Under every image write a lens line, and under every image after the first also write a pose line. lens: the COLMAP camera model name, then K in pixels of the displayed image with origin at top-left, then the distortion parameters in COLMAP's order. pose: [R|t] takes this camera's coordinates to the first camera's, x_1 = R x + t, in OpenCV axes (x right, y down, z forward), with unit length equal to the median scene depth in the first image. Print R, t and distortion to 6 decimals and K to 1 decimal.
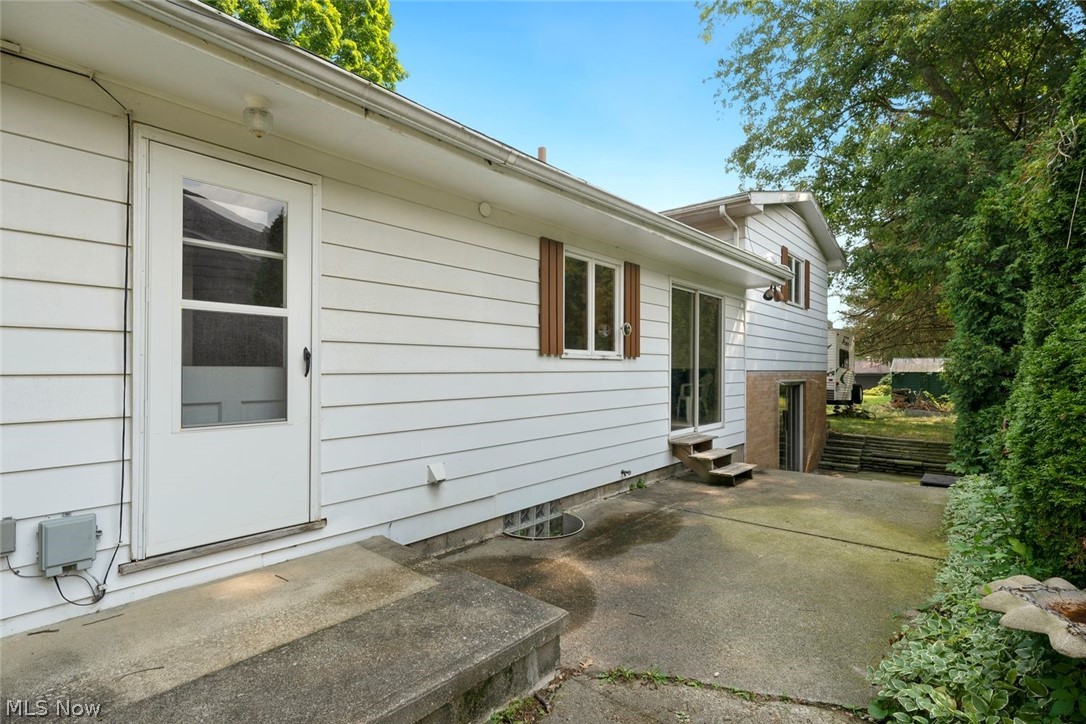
lens RADIAL K [[462.5, 0, 543.0], [0, 462.5, 362.0], [0, 0, 1]] dist [0.000046, -0.000306]
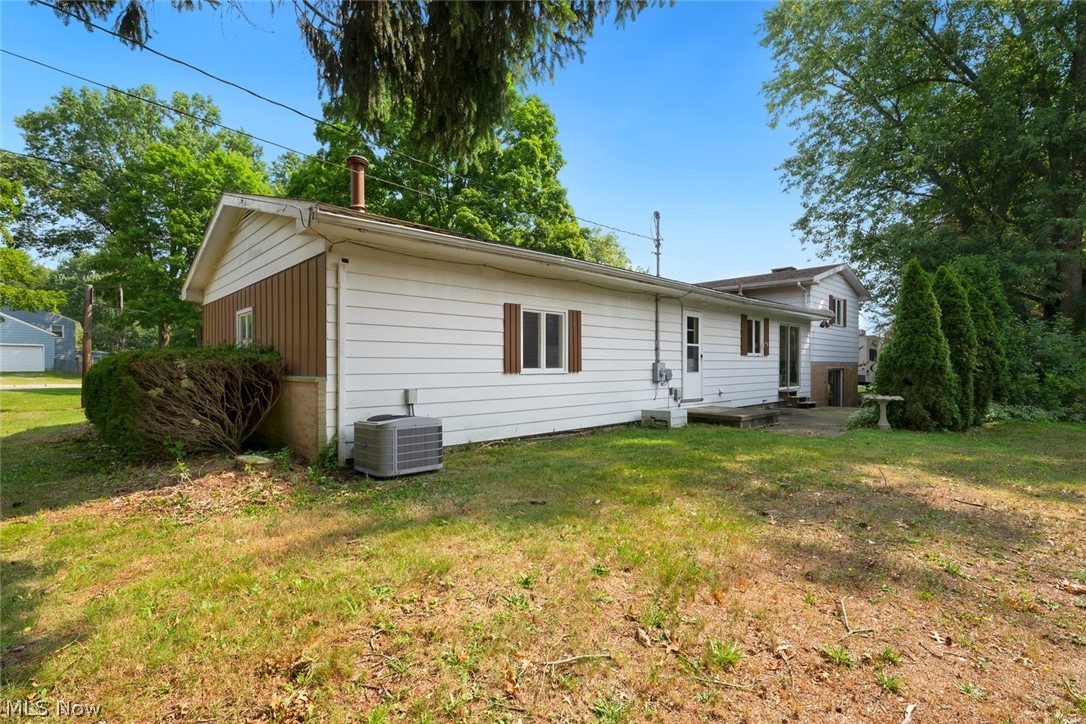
lens RADIAL K [[450.1, 0, 538.6], [0, 450.1, 364.3], [0, 0, 1]] dist [-0.000550, -0.000165]
pose [[0.995272, -0.002388, -0.097093, -0.561768], [0.003570, 0.999922, 0.012001, 0.002220], [0.097056, -0.012290, 0.995203, -1.089567]]
